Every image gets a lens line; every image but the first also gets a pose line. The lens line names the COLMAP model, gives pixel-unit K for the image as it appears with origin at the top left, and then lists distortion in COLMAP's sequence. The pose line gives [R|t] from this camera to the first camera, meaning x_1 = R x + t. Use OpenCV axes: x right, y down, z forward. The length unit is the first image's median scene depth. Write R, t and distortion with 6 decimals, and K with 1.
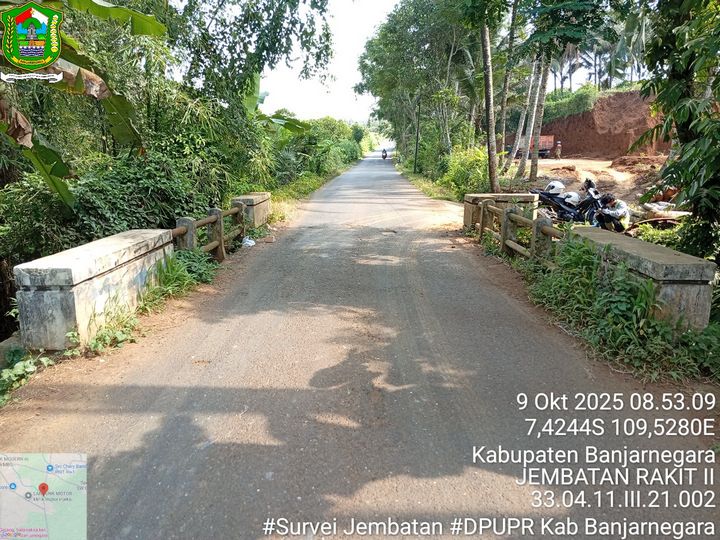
lens RADIAL K [[554.7, 0, 356.9], [0, 554.7, 271.0], [0, 0, 1]] dist [0.107806, -0.213878]
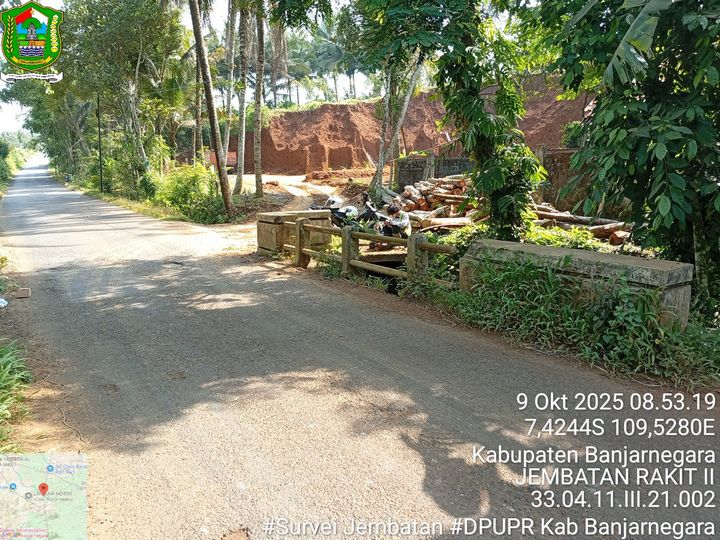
lens RADIAL K [[554.7, 0, 356.9], [0, 554.7, 271.0], [0, 0, 1]] dist [0.107806, -0.213878]
pose [[0.832124, -0.115471, 0.542435, -0.086288], [0.130566, 0.991381, 0.010745, -0.017784], [-0.539001, 0.061883, 0.840029, 0.084342]]
